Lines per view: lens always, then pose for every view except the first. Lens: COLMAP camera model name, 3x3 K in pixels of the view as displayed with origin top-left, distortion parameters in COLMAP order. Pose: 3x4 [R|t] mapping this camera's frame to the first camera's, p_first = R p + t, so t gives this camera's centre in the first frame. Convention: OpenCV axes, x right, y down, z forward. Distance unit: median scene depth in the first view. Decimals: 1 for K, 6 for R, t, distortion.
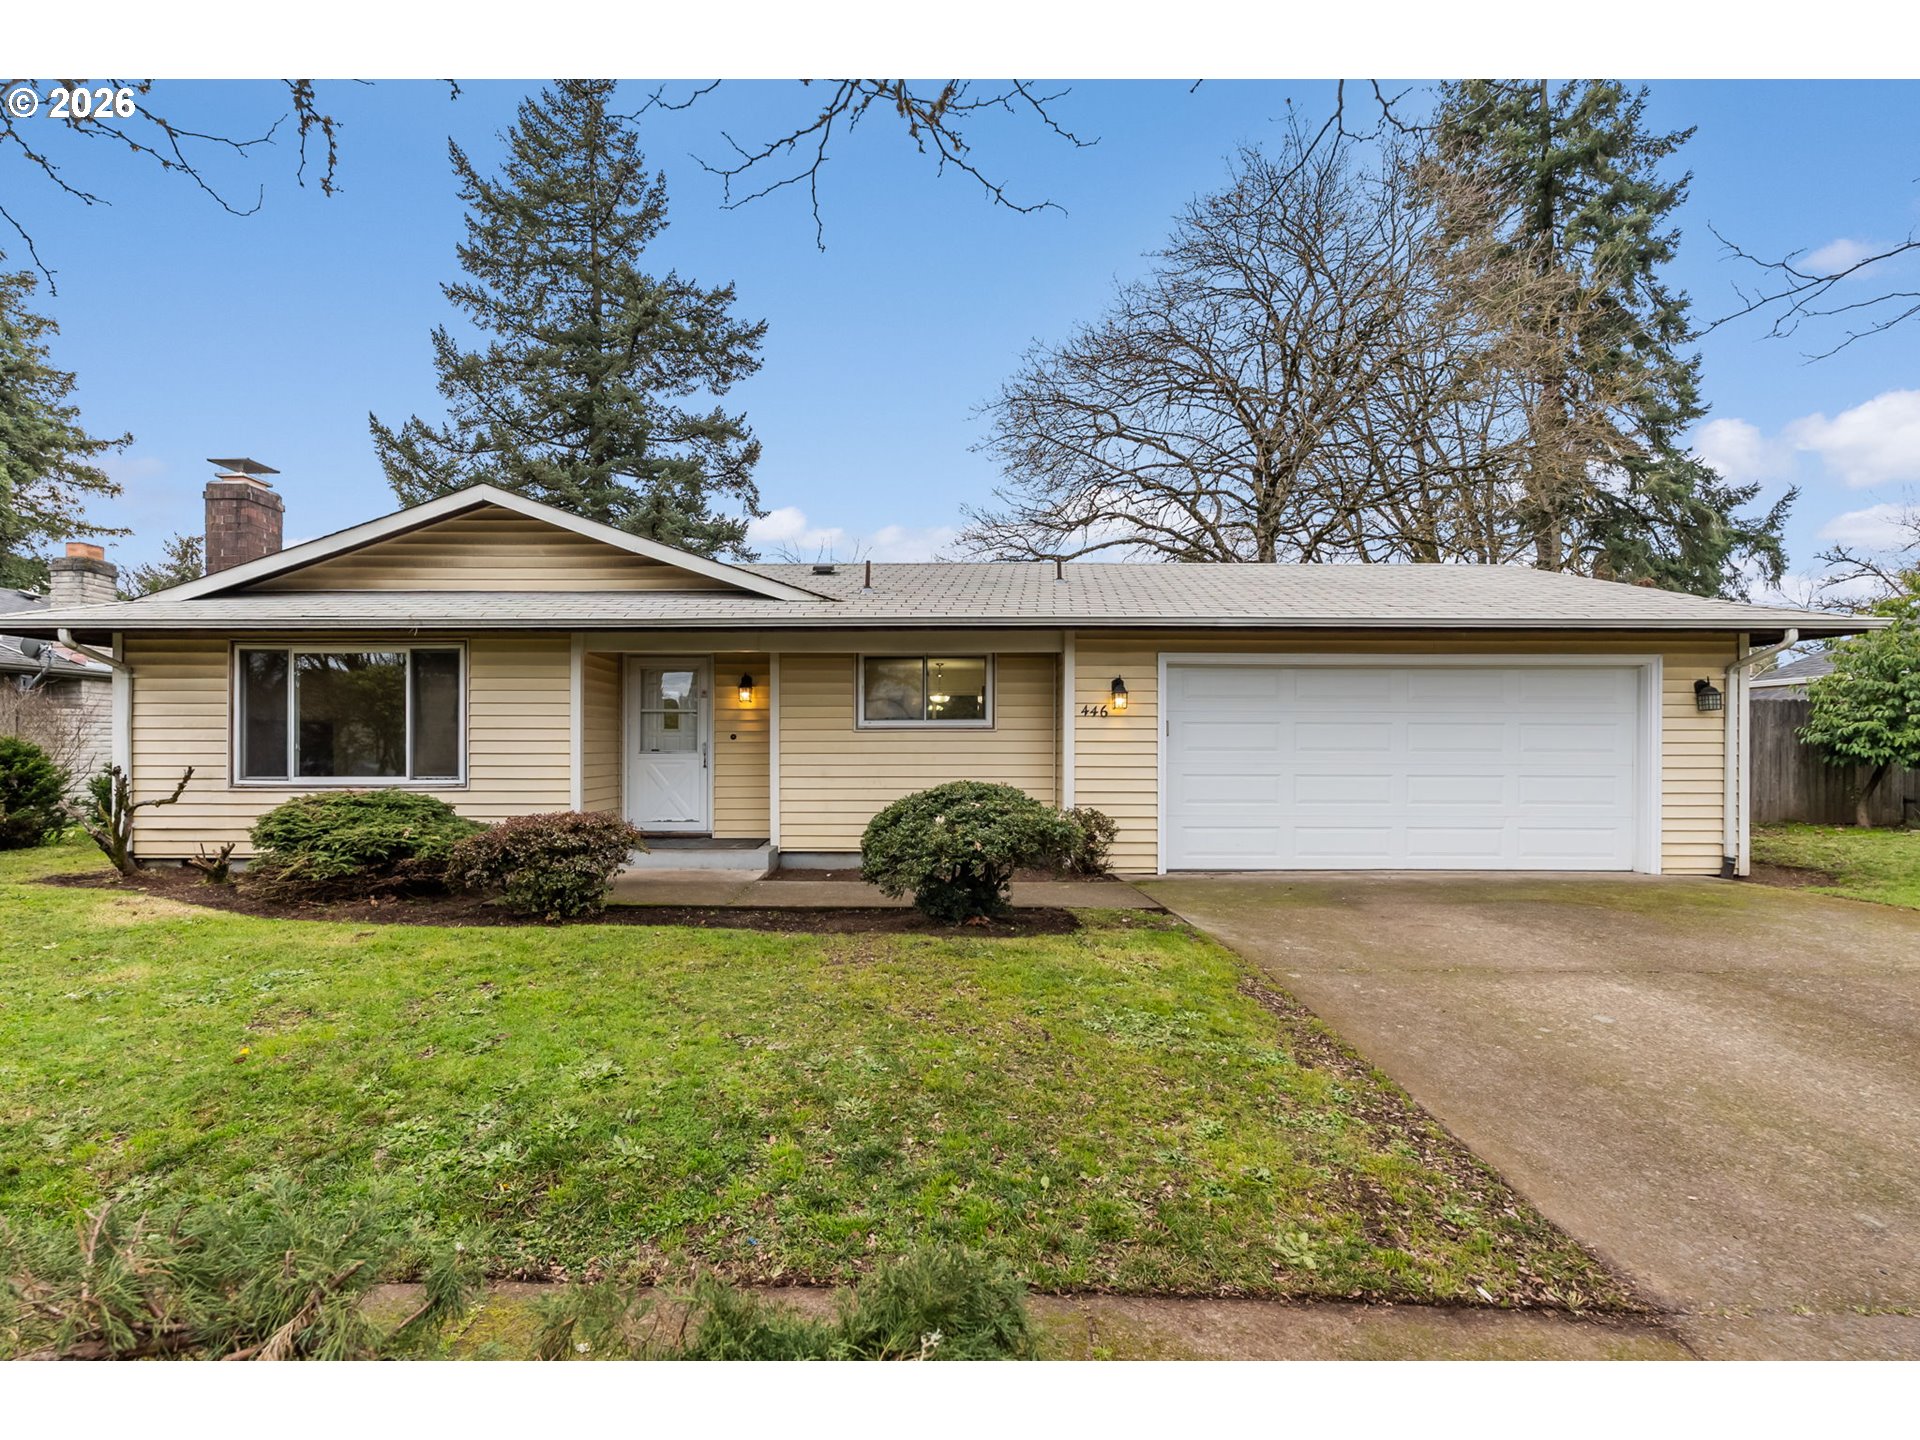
lens RADIAL K [[880.3, 0, 909.6], [0, 880.3, 739.9], [0, 0, 1]] dist [-0.005483, 0.000050]
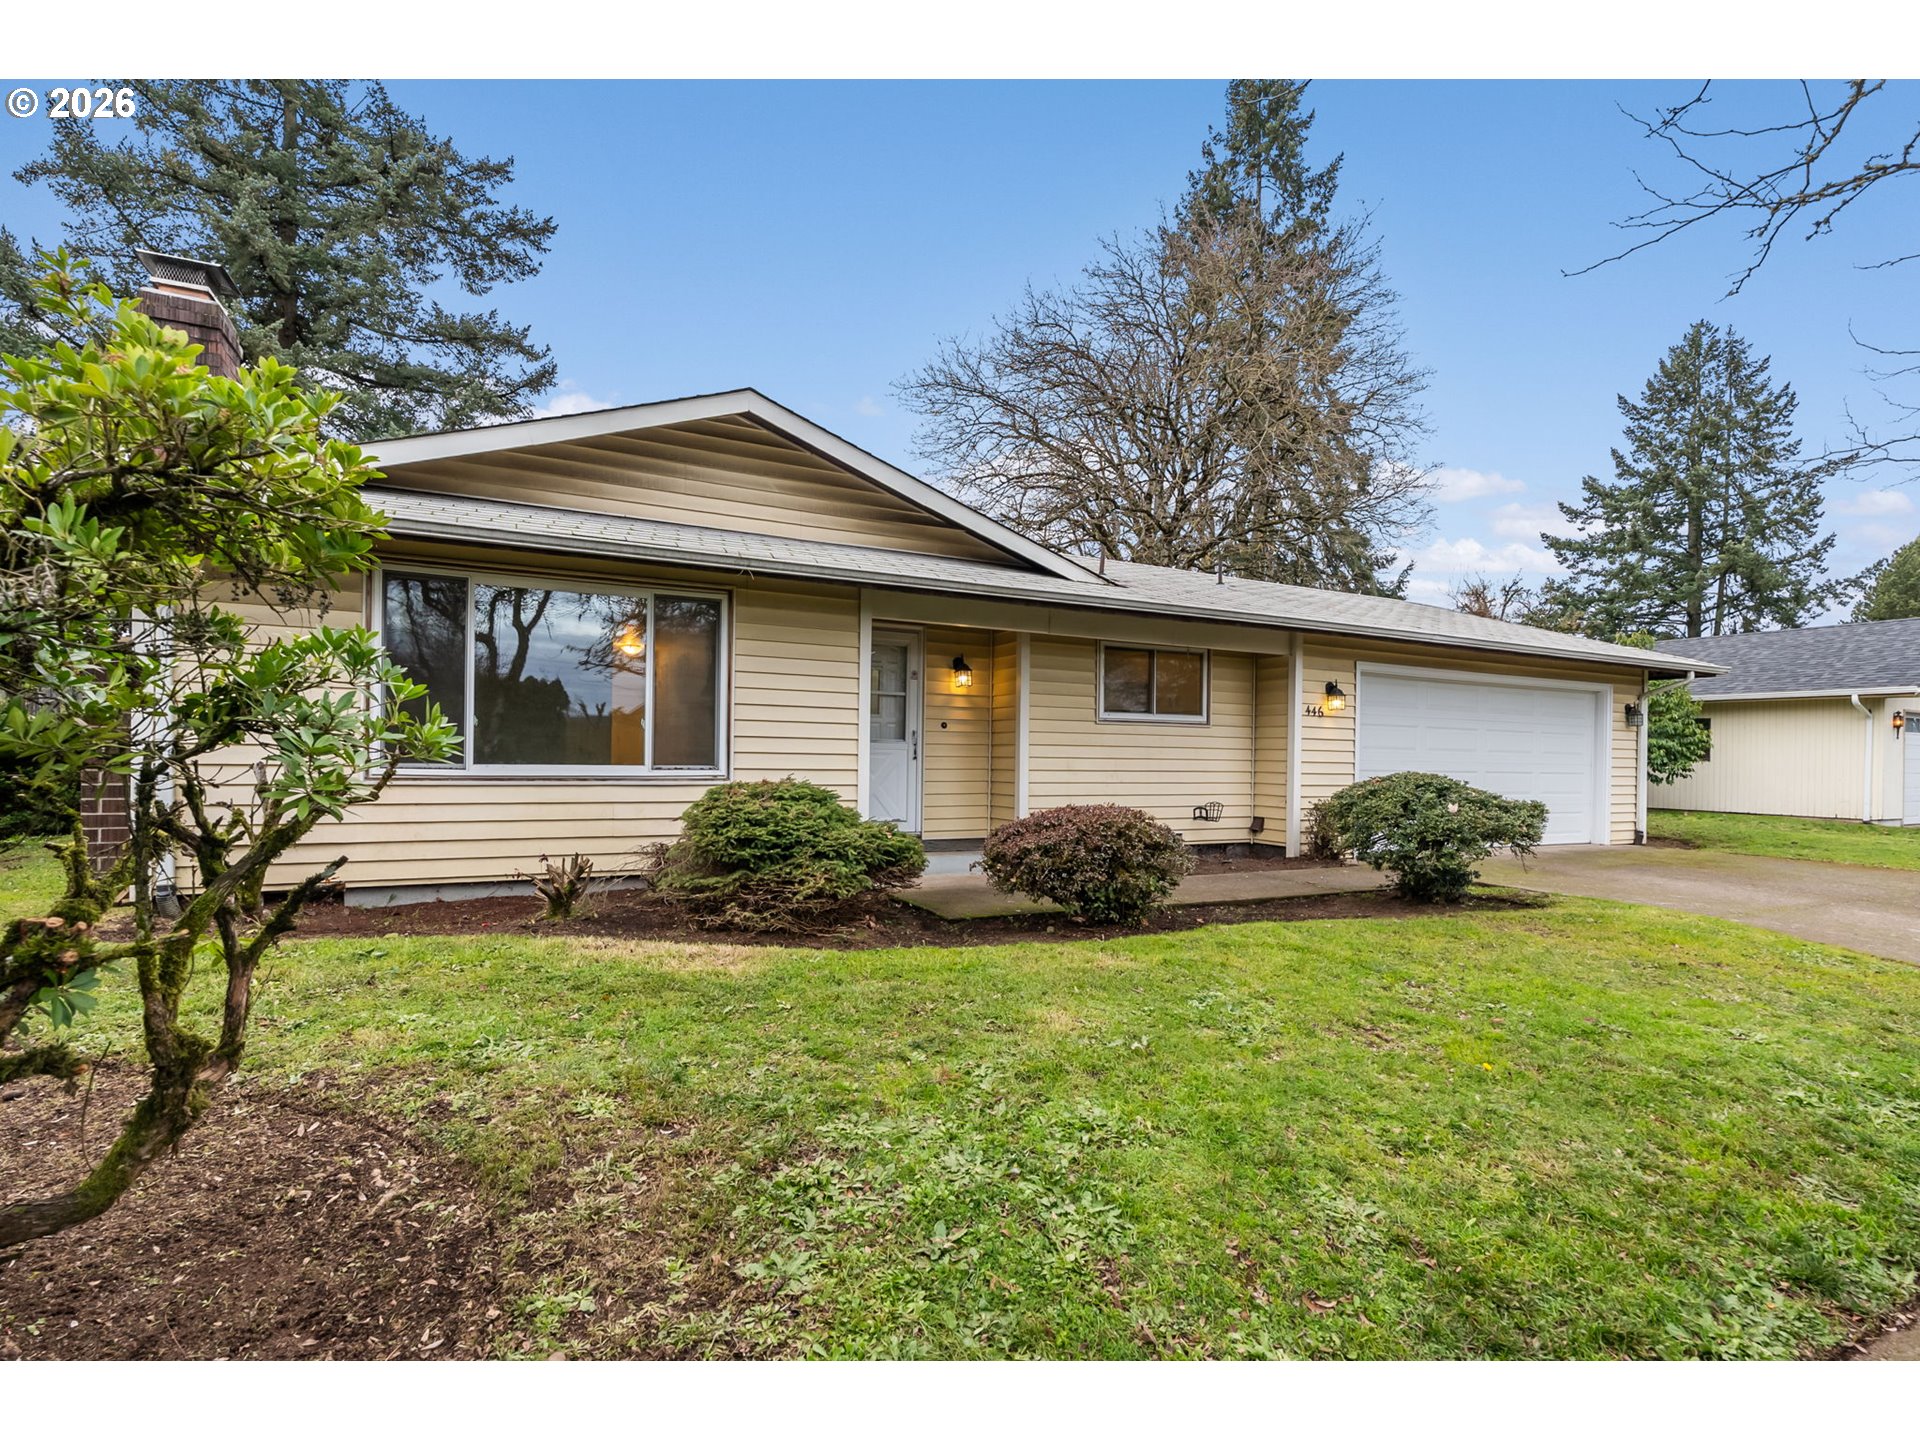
lens RADIAL K [[912.7, 0, 961.2], [0, 912.7, 758.4], [0, 0, 1]] dist [-0.002848, -0.000389]
pose [[0.890038, 0.012453, 0.455716, -0.648947], [-0.022412, 0.999613, 0.016456, 0.015799], [-0.455335, -0.024860, 0.889973, 0.178610]]
